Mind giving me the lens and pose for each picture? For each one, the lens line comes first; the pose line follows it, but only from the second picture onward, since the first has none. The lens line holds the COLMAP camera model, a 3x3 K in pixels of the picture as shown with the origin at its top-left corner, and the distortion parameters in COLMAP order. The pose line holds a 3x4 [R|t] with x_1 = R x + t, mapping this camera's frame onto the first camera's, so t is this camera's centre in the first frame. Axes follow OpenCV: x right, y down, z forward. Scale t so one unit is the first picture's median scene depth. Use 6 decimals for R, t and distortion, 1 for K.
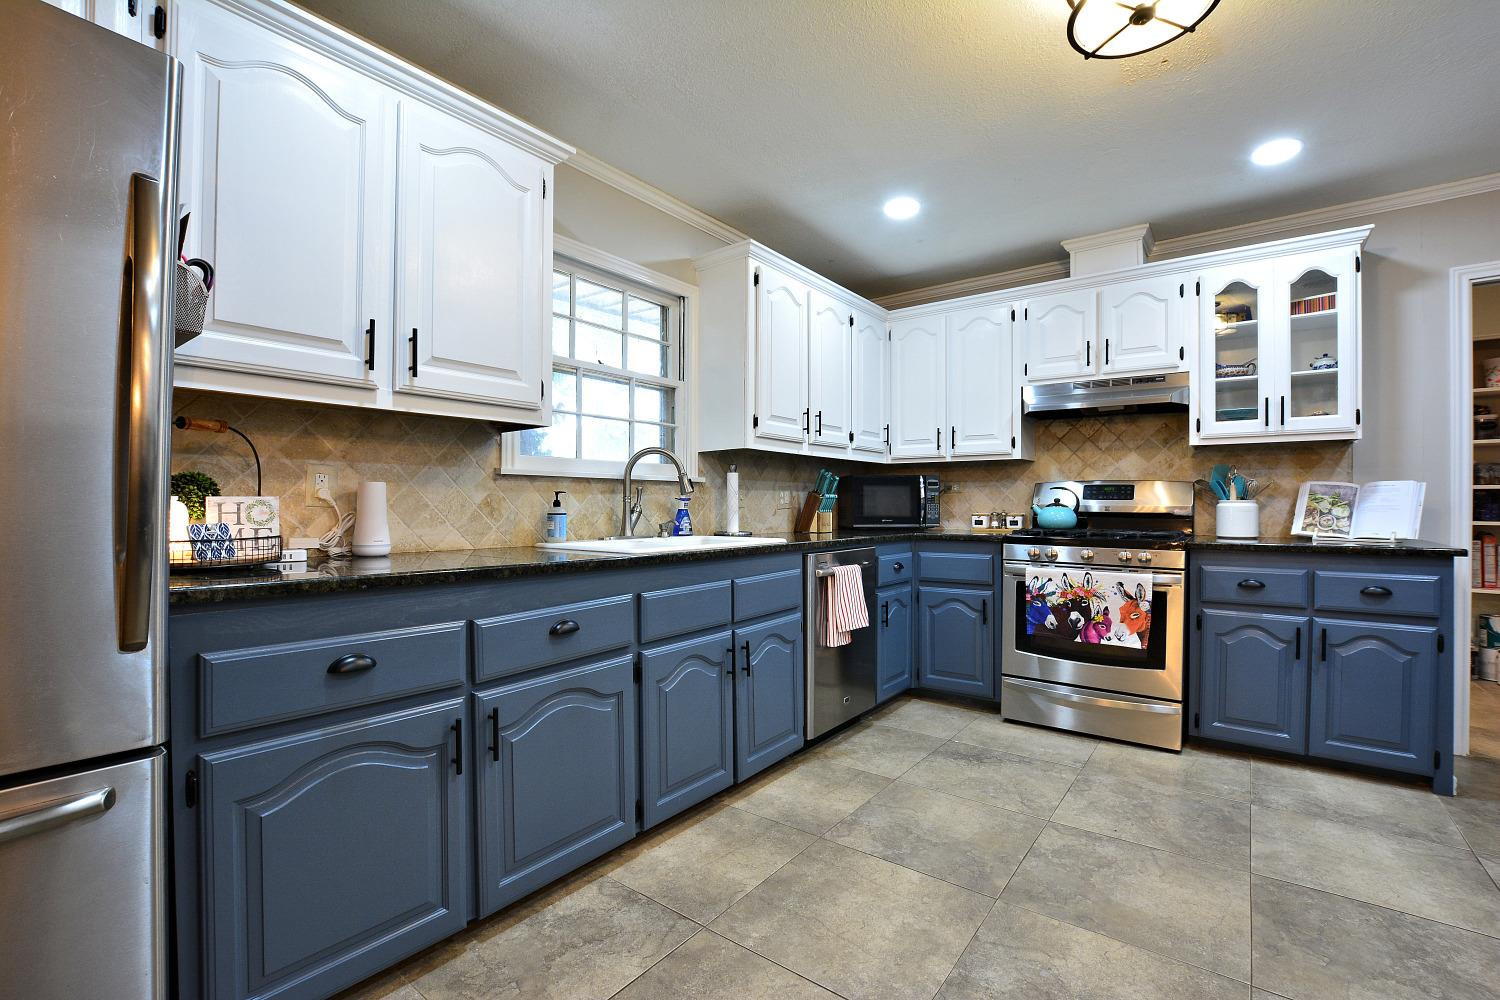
lens RADIAL K [[662.0, 0, 752.3], [0, 662.0, 506.7], [0, 0, 1]] dist [-0.040390, 0.009711]
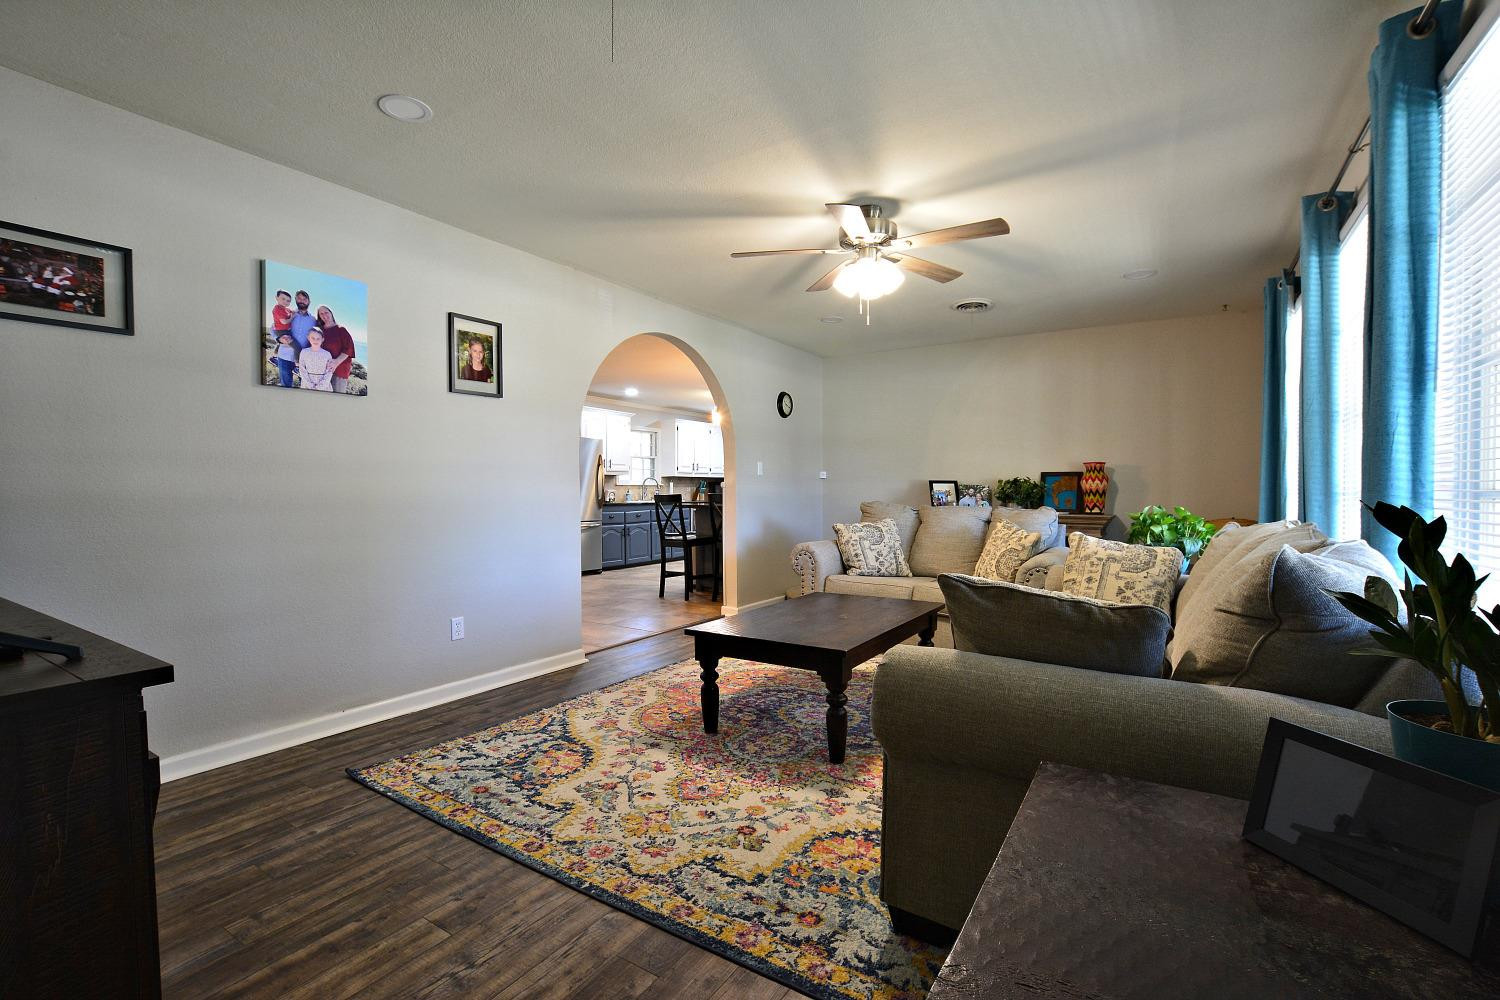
lens RADIAL K [[662.0, 0, 752.3], [0, 662.0, 506.7], [0, 0, 1]] dist [-0.040390, 0.009711]
pose [[0.996637, -0.003890, 0.081853, 0.119254], [0.002290, 0.999805, 0.019625, 0.009304], [-0.081913, -0.019371, 0.996451, -2.720670]]
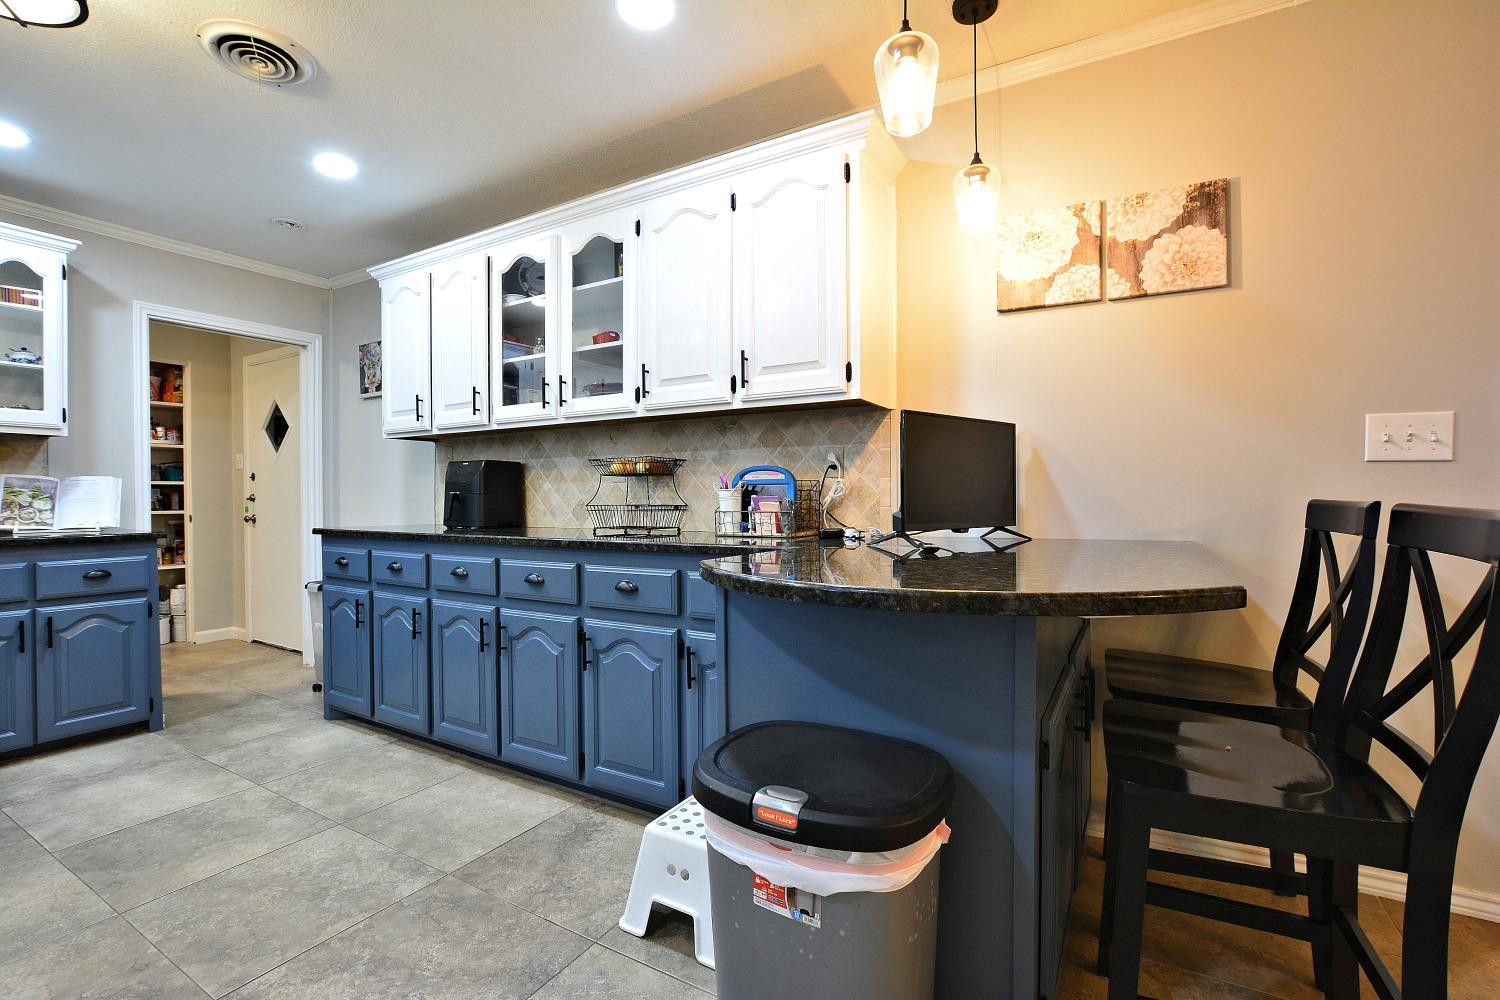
lens RADIAL K [[662.0, 0, 752.3], [0, 662.0, 506.7], [0, 0, 1]] dist [-0.040390, 0.009711]
pose [[-0.126988, -0.018501, 0.991732, -0.244939], [0.006837, 0.999786, 0.019526, -0.000992], [-0.991881, 0.009260, -0.126834, 0.001782]]
